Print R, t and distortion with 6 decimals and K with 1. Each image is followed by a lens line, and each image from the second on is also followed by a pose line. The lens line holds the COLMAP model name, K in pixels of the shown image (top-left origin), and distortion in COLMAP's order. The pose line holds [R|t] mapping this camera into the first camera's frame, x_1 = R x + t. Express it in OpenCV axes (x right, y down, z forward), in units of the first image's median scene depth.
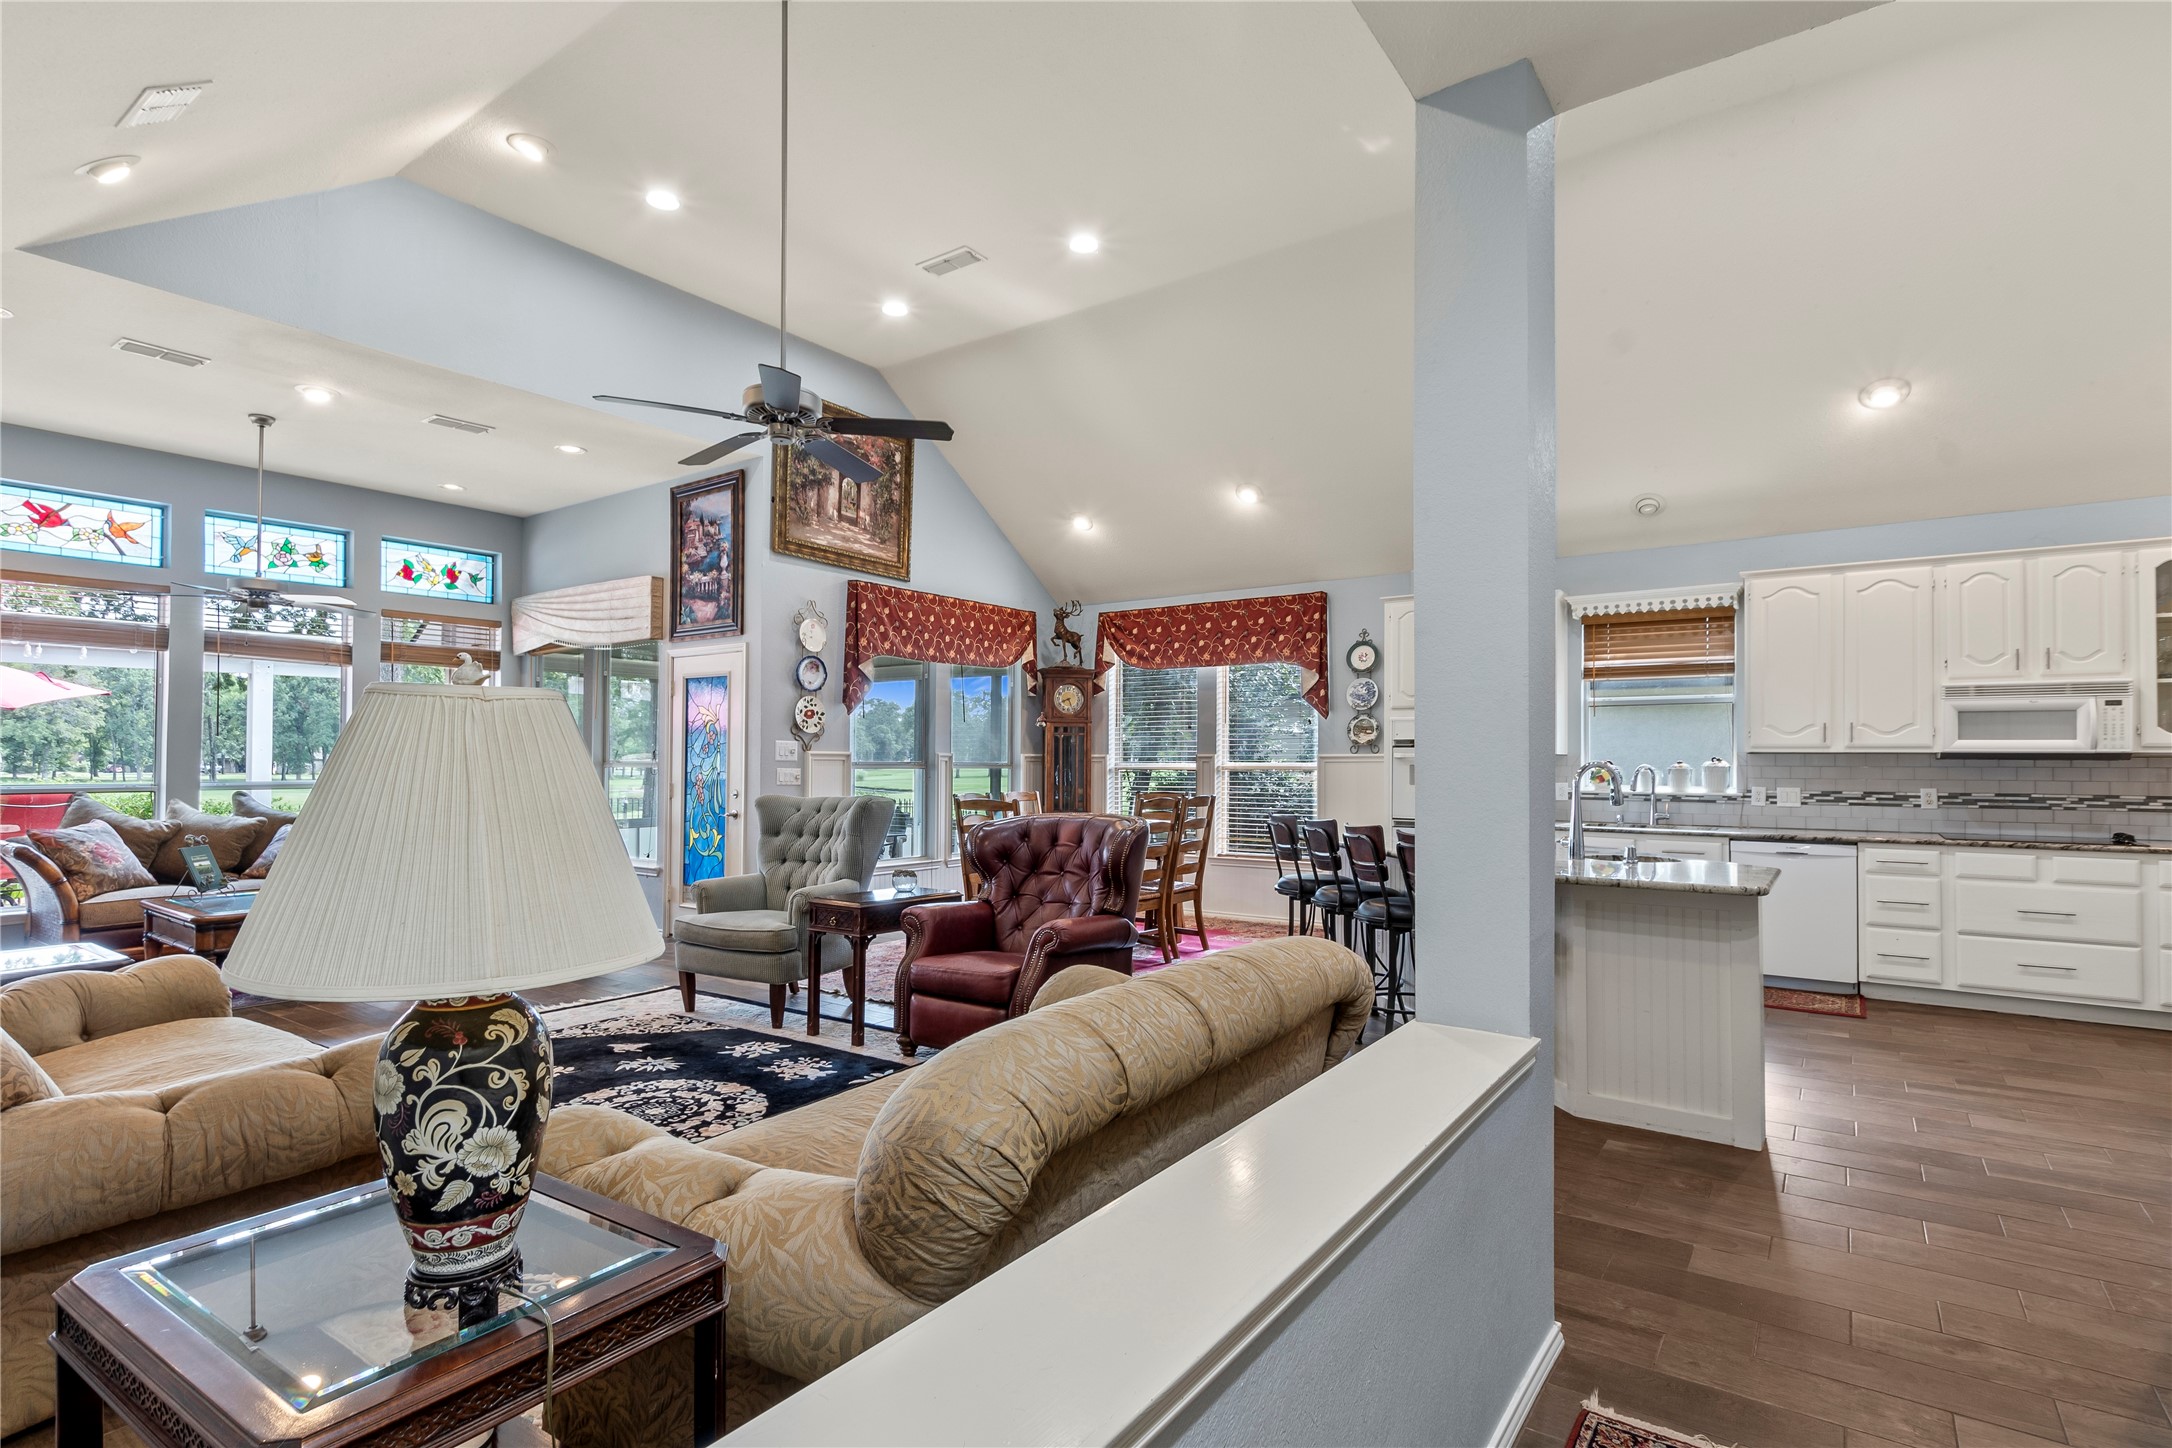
lens RADIAL K [[1061.3, 0, 1063.5], [0, 1061.3, 746.2], [0, 0, 1]] dist [0.008681, -0.000926]
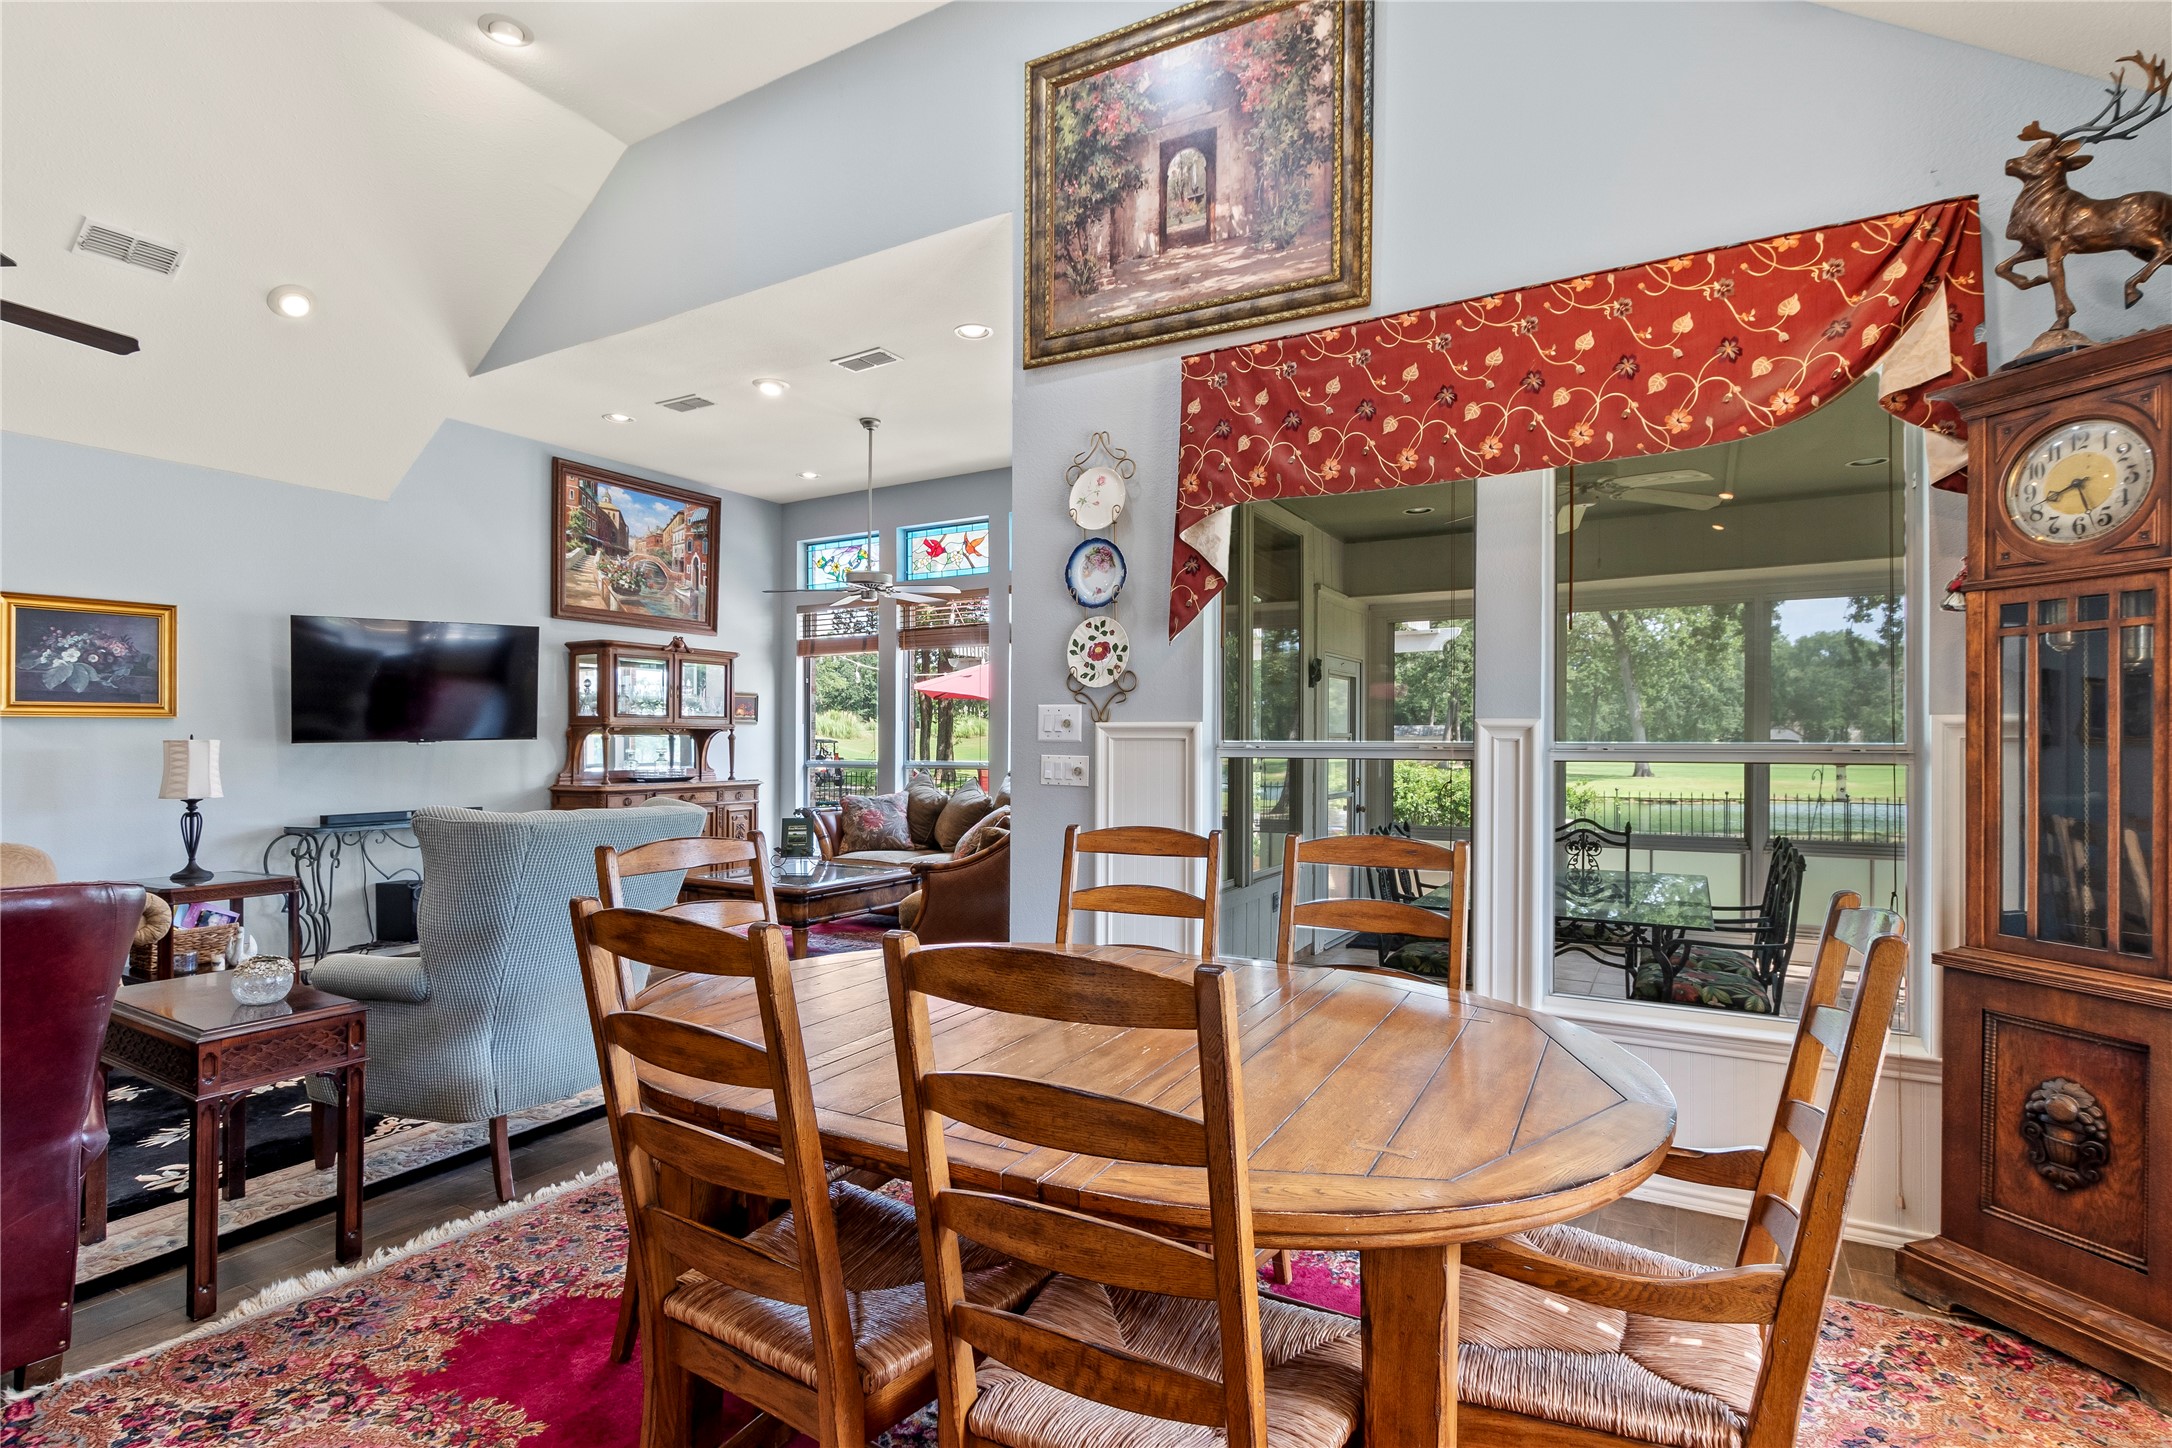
lens RADIAL K [[1059.1, 0, 1092.0], [0, 1059.1, 732.6], [0, 0, 1]] dist [0.001618, -0.001893]
pose [[0.112142, -0.011175, -0.993629, 0.302945], [0.014914, 0.999843, -0.009562, 0.015955], [0.993580, -0.013747, 0.112291, 1.029106]]
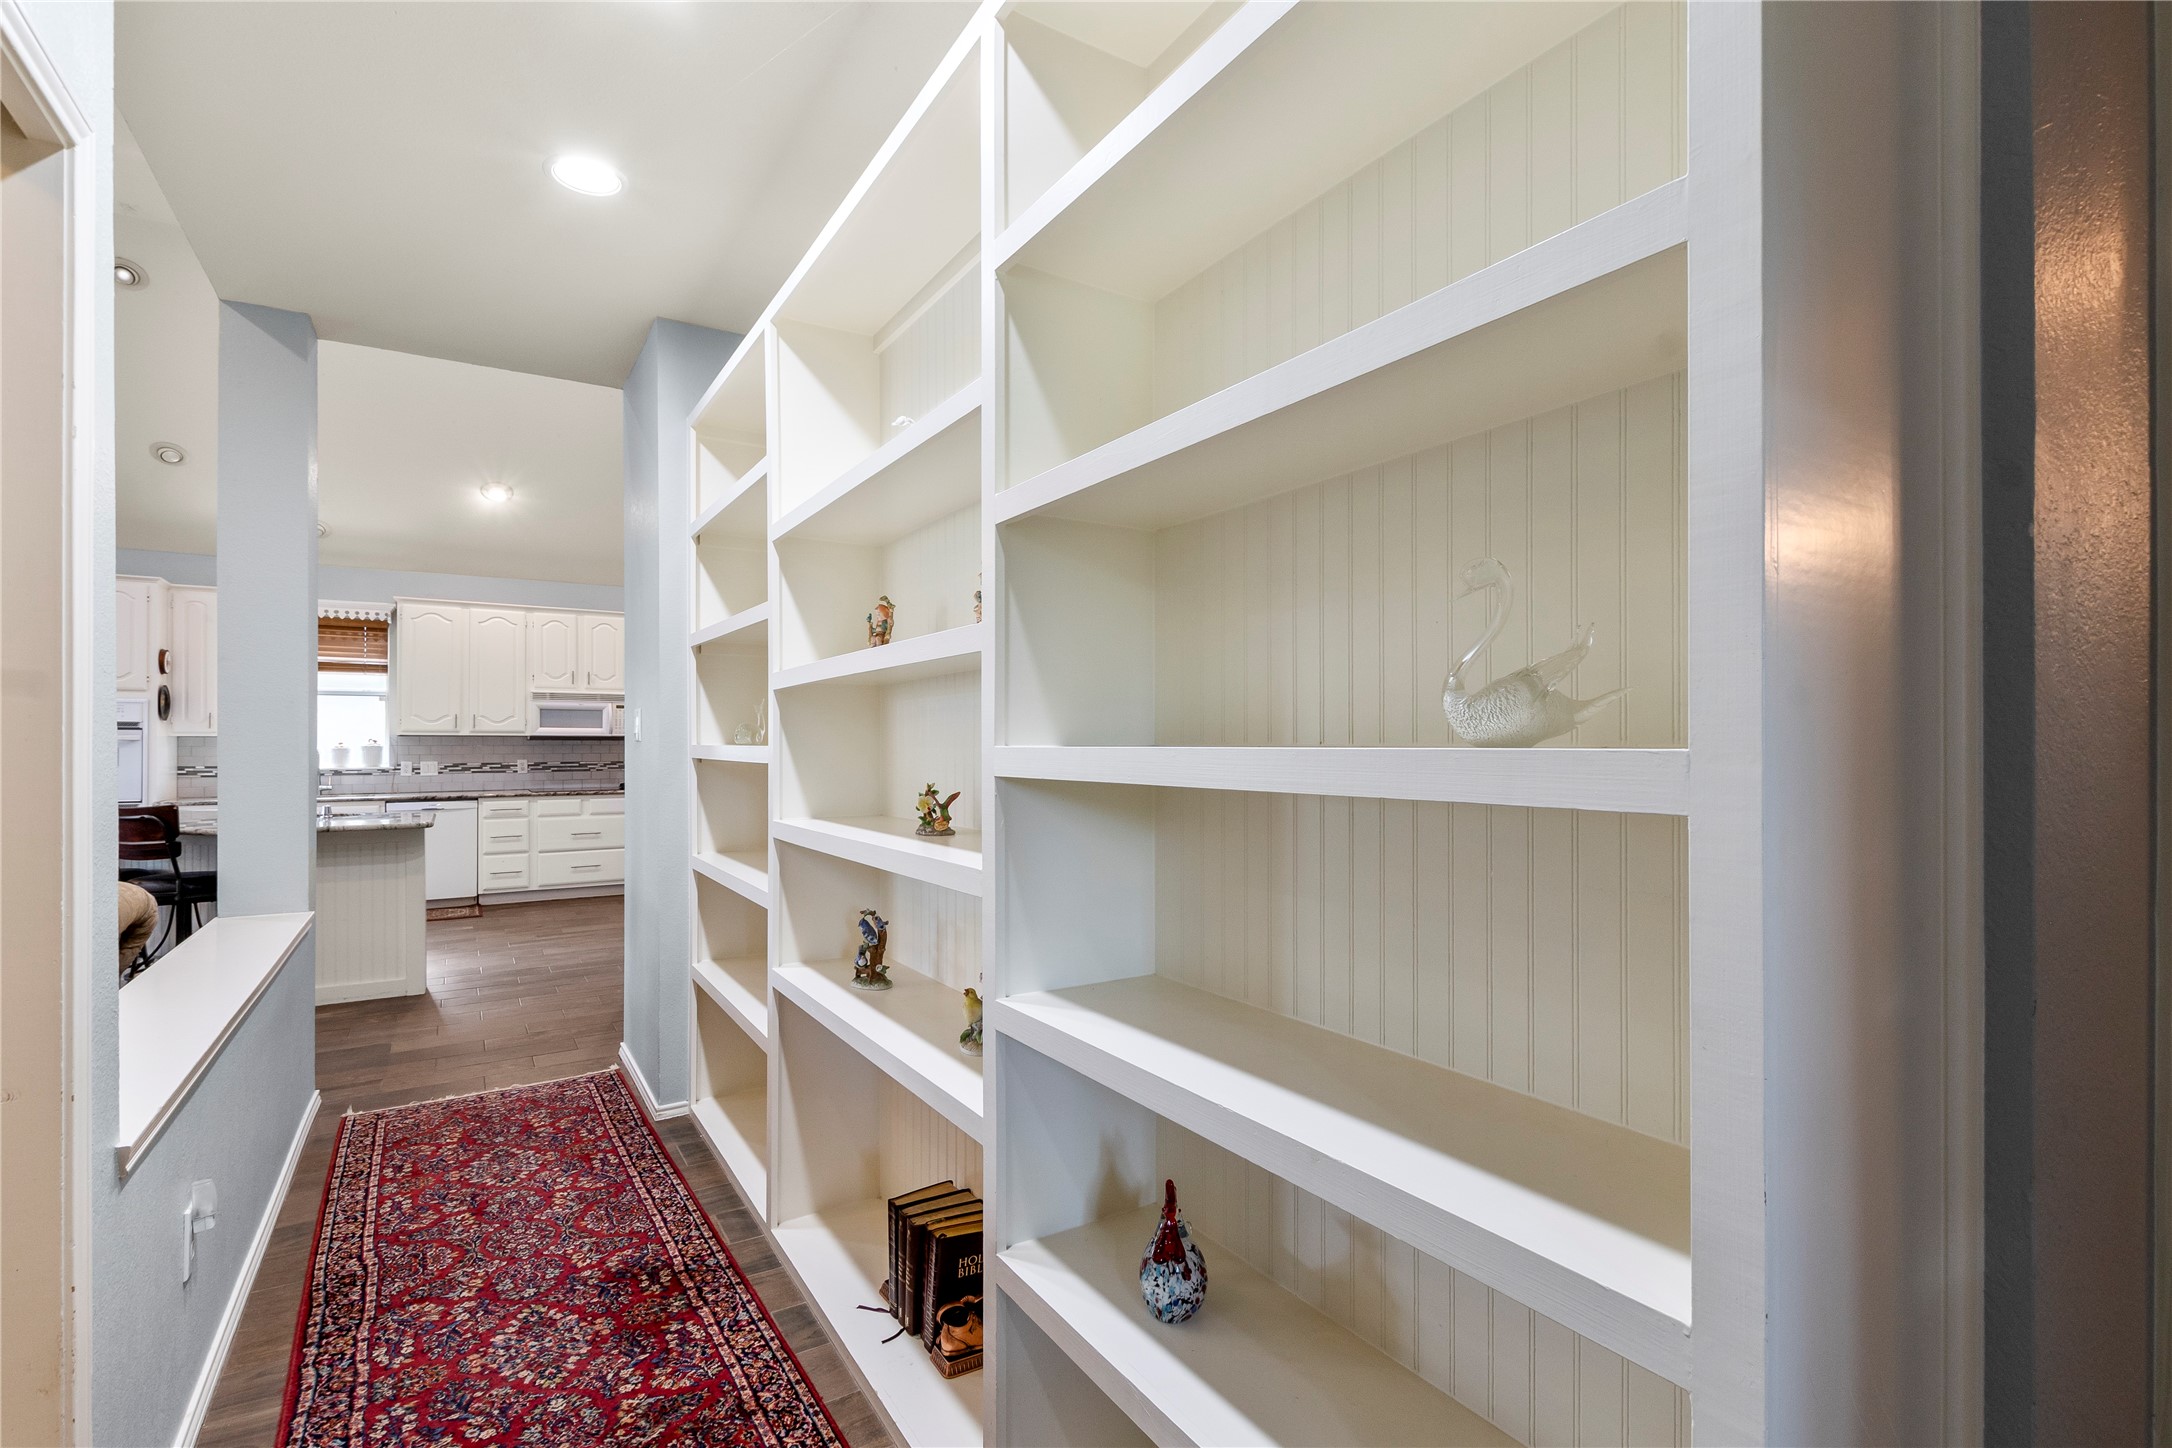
lens RADIAL K [[945.9, 0, 1080.2], [0, 945.9, 734.9], [0, 0, 1]] dist [0.000531, -0.000638]
pose [[0.347739, 0.002405, 0.937588, -0.145989], [-0.009499, 0.999954, 0.000958, -0.003509], [-0.937543, -0.009239, 0.347746, -0.176338]]
